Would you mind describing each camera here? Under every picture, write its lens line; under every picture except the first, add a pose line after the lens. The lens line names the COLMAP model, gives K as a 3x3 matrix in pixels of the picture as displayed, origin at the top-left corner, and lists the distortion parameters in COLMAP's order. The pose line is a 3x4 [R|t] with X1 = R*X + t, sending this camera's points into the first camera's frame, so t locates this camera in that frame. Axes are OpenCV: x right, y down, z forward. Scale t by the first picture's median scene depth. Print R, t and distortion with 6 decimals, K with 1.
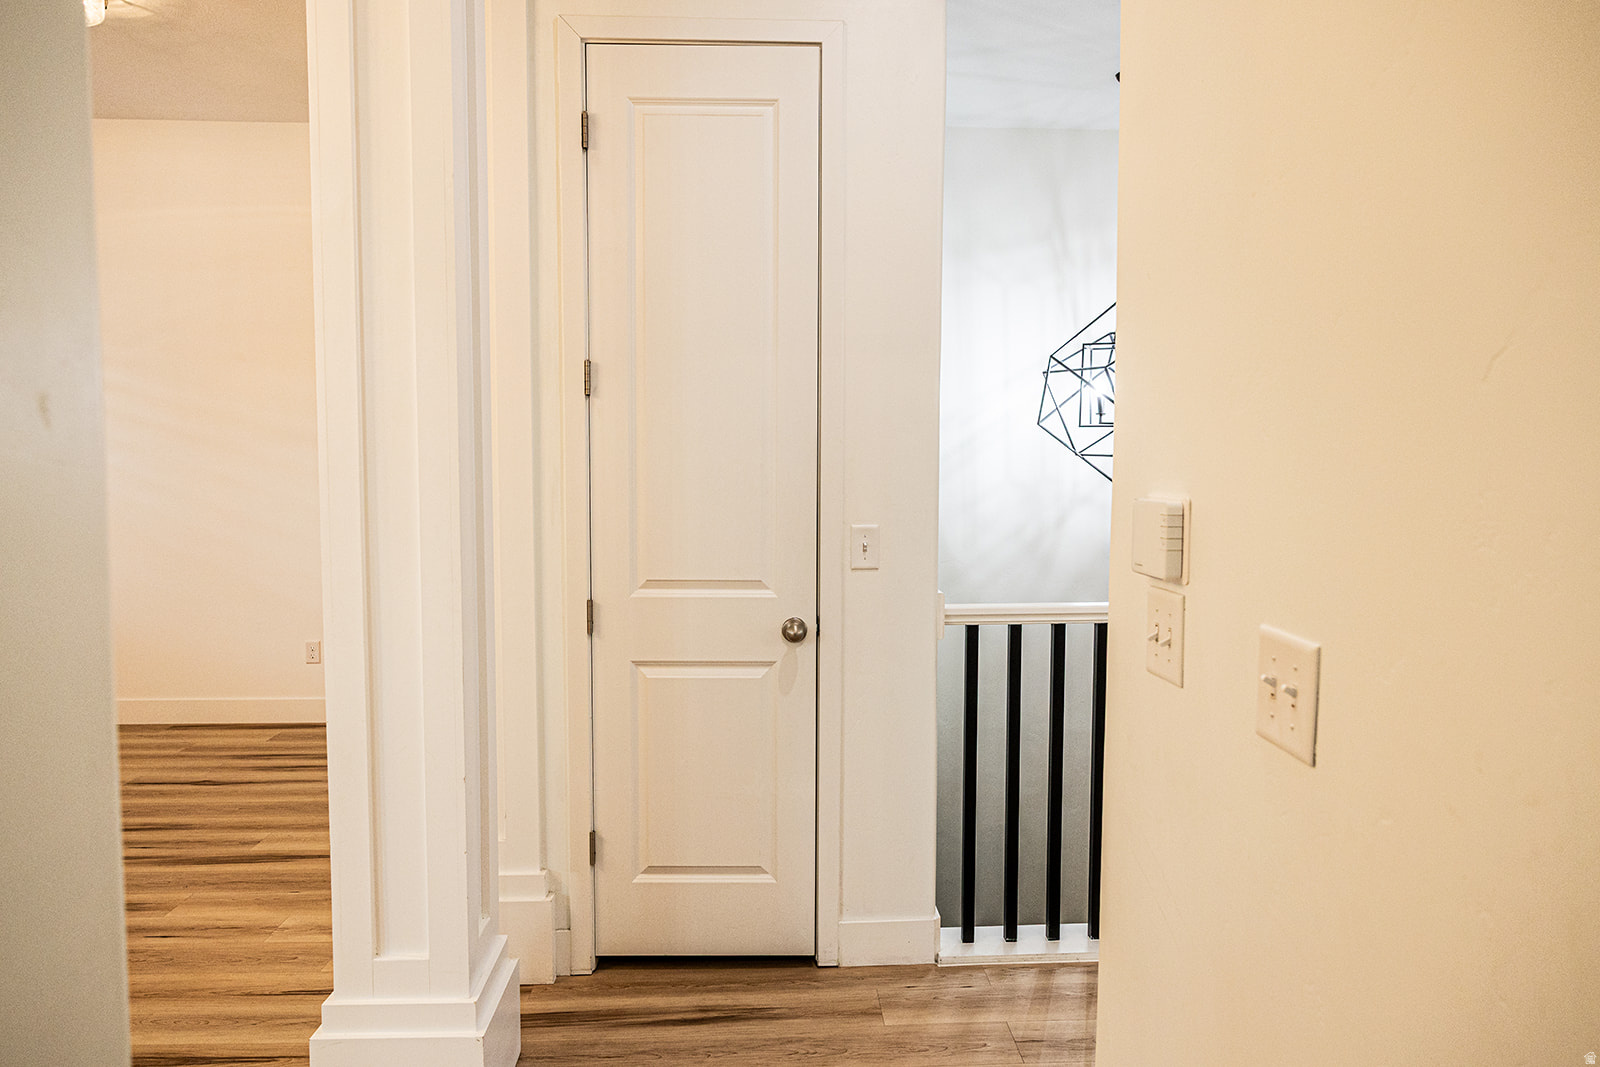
lens RADIAL K [[1094.9, 0, 800.6], [0, 1094.9, 533.8], [0, 0, 1]] dist [0.004864, 0.002149]
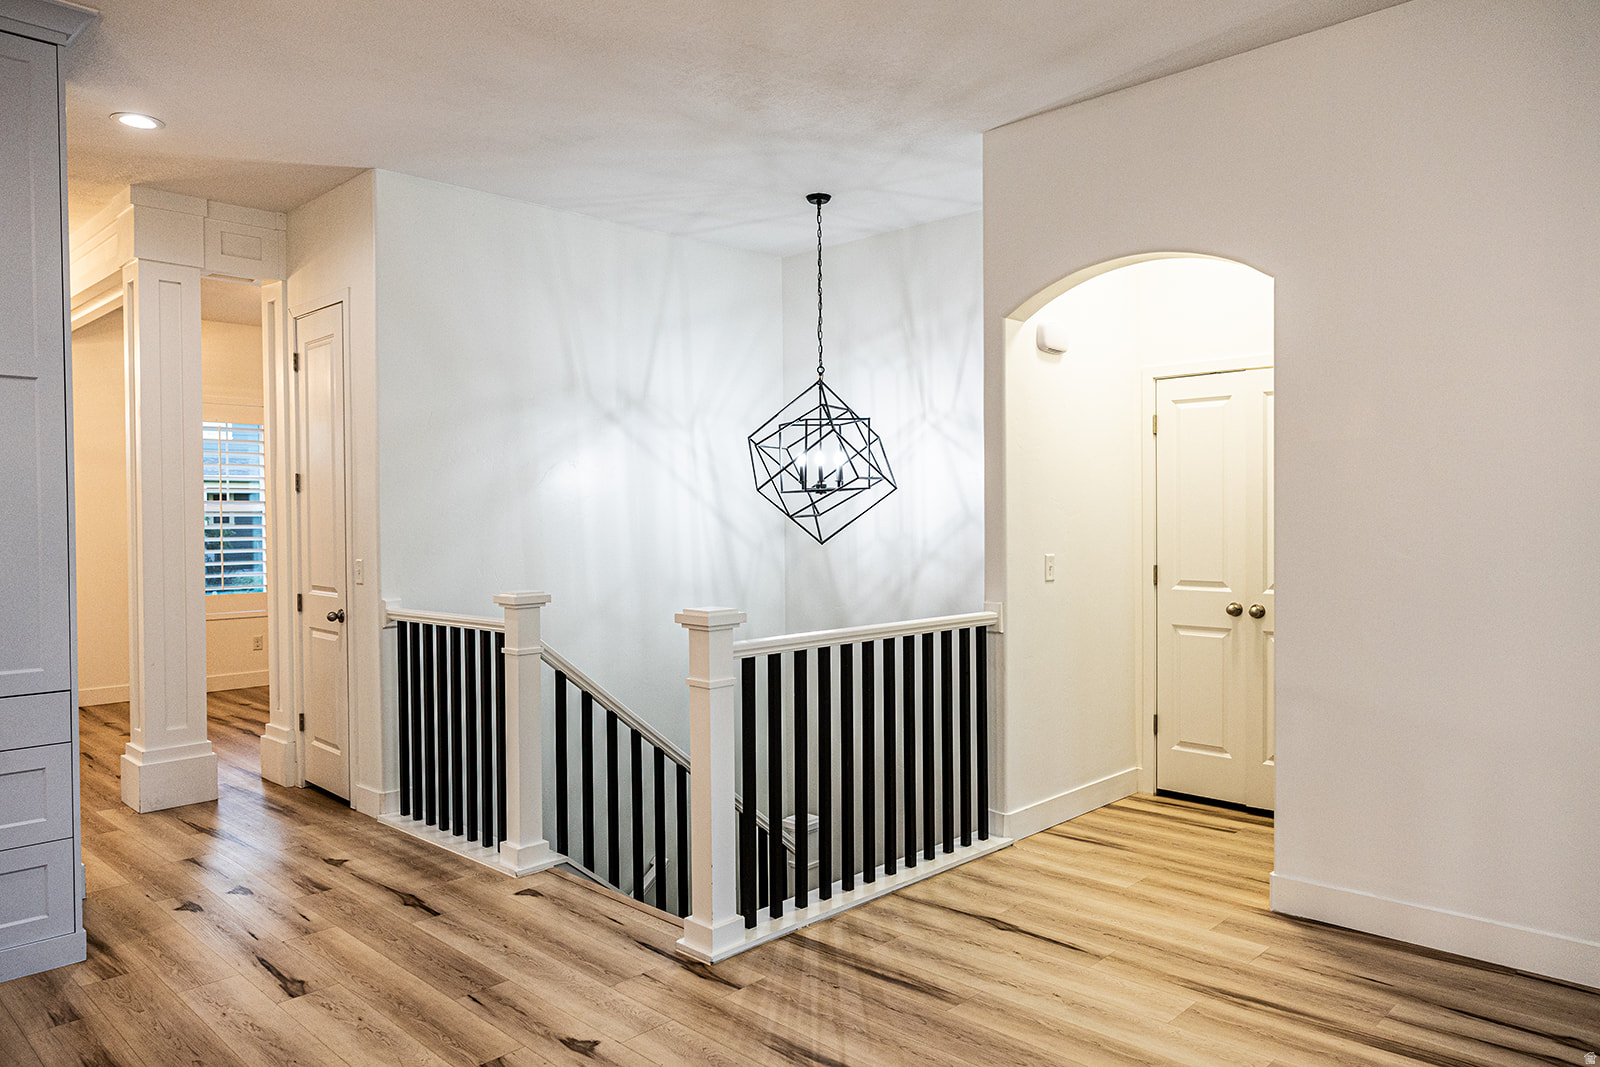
lens RADIAL K [[1094.9, 0, 802.2], [0, 1094.9, 532.2], [0, 0, 1]] dist [0.004864, 0.002149]
pose [[0.679168, 0.005417, -0.733963, 1.158530], [-0.041910, 0.998627, -0.031411, -0.016967], [0.732786, 0.052094, 0.678463, 0.195402]]
